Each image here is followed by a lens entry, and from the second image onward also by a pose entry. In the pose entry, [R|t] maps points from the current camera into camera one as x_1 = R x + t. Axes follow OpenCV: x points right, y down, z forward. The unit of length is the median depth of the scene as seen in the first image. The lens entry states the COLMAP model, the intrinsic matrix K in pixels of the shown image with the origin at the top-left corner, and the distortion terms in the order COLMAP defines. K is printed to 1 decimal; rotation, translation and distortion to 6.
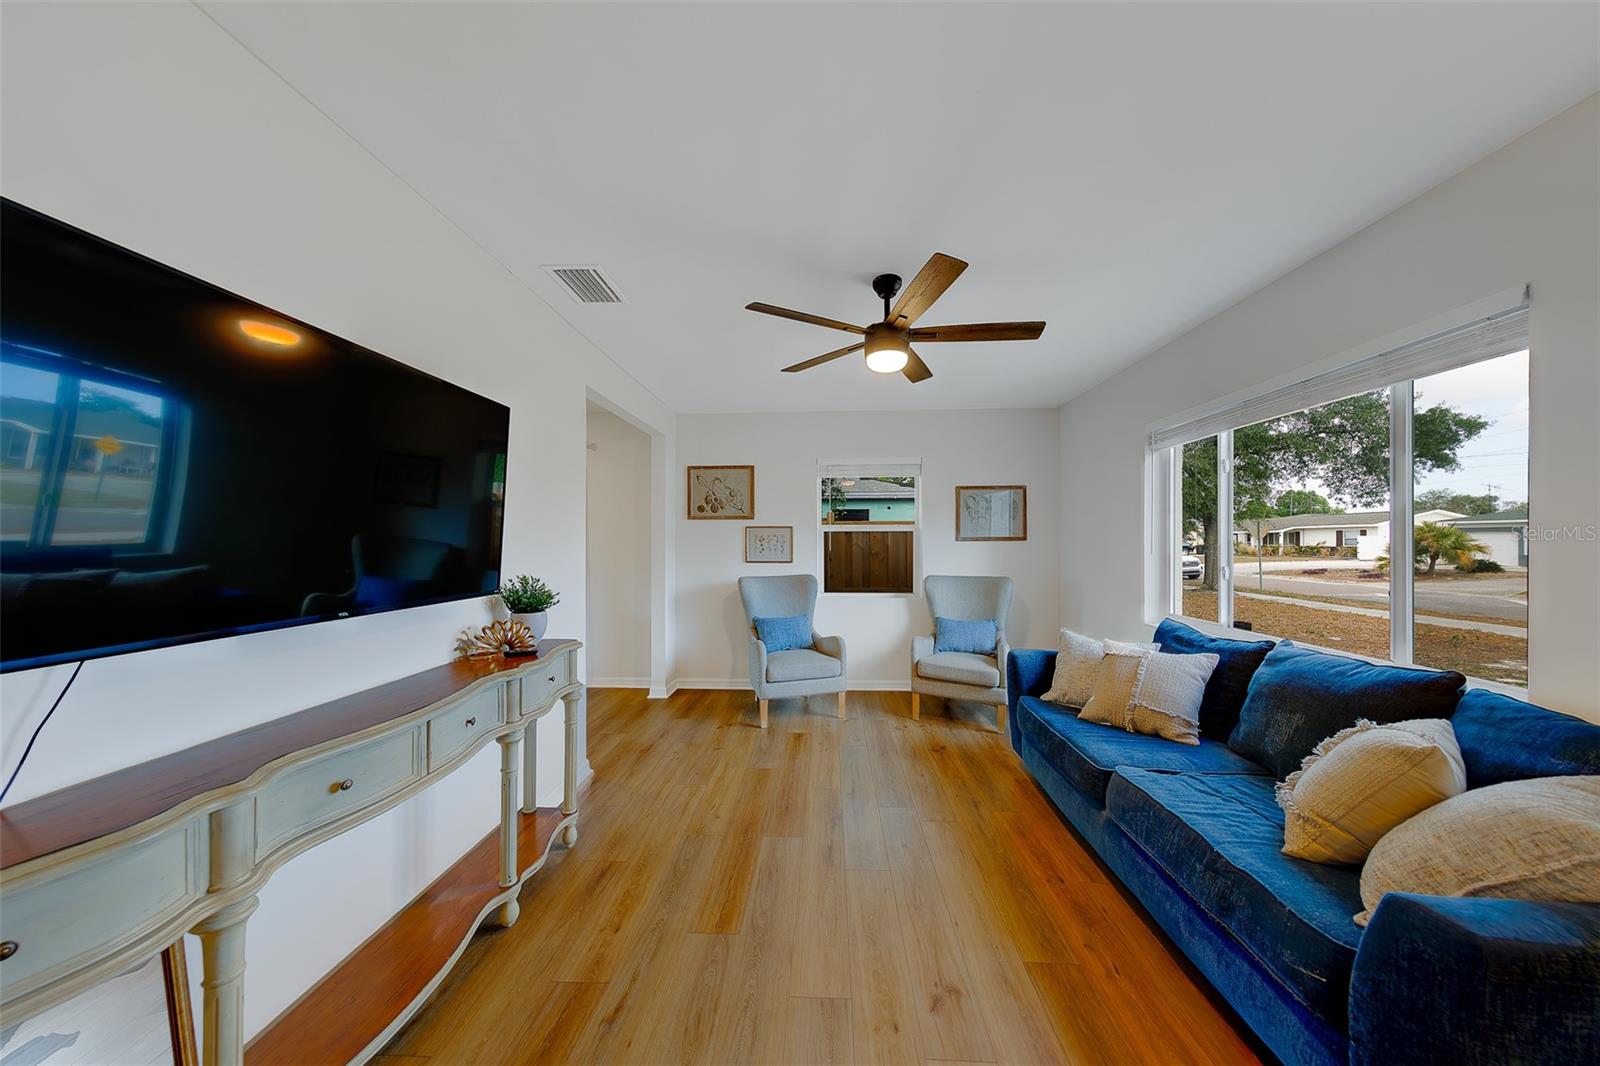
lens RADIAL K [[505.9, 0, 805.7], [0, 505.9, 539.7], [0, 0, 1]] dist [0.005249, -0.000098]
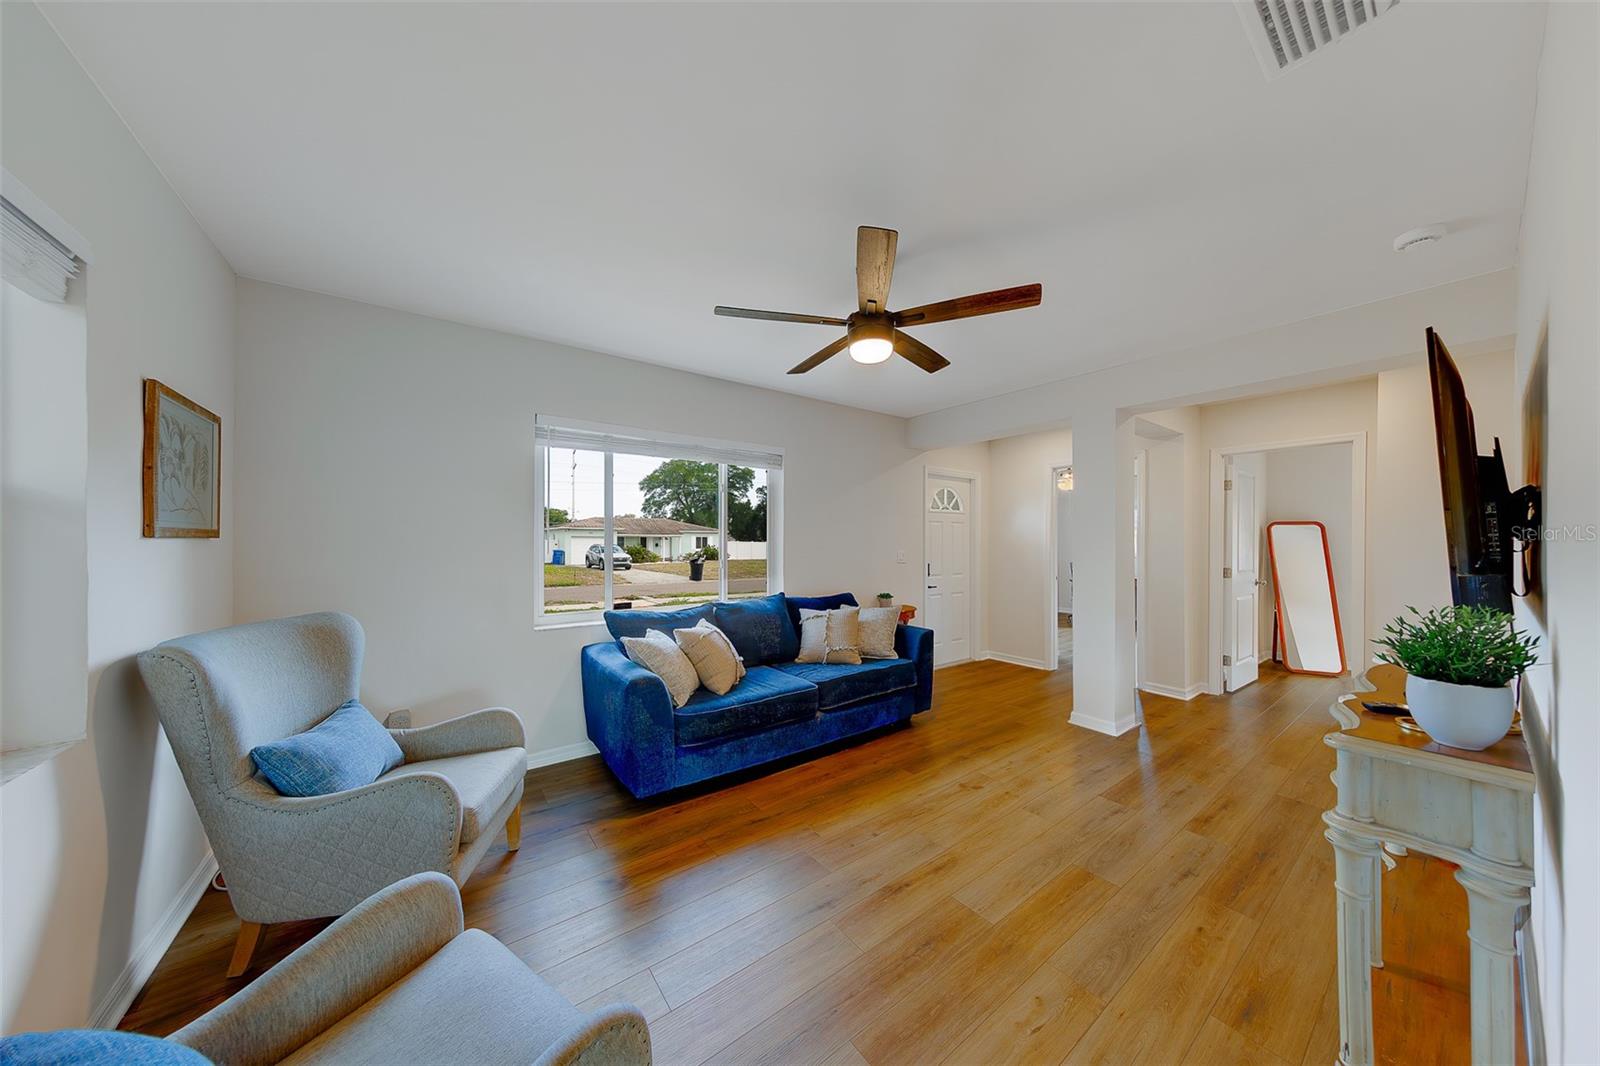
lens RADIAL K [[505.9, 0, 804.0], [0, 505.9, 539.1], [0, 0, 1]] dist [0.005249, -0.000098]
pose [[-0.638874, -0.000601, 0.769311, -0.264424], [-0.002326, 0.999997, -0.001150, 0.001028], [-0.769308, -0.002524, -0.638873, 0.921640]]
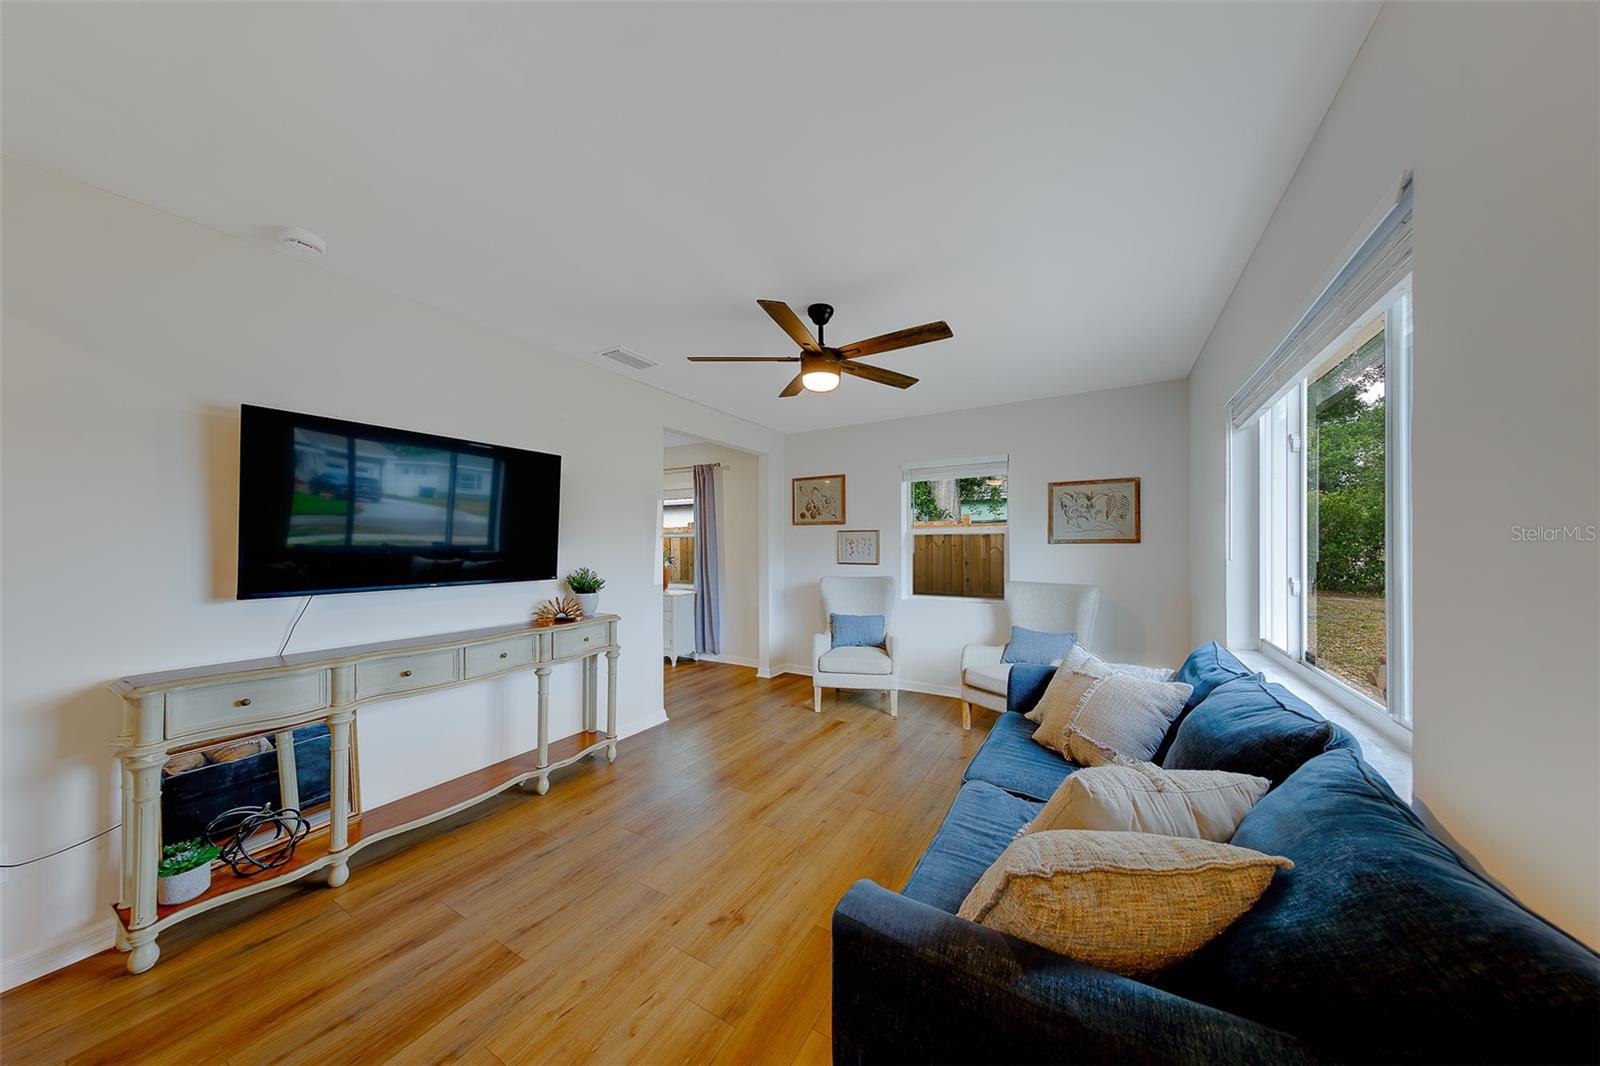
lens RADIAL K [[505.9, 0, 808.0], [0, 505.9, 540.1], [0, 0, 1]] dist [0.005249, -0.000098]
pose [[0.886415, -0.003850, -0.462875, 0.350335], [0.001563, 0.999985, -0.005325, -0.000011], [0.462888, 0.003997, 0.886408, 0.003952]]
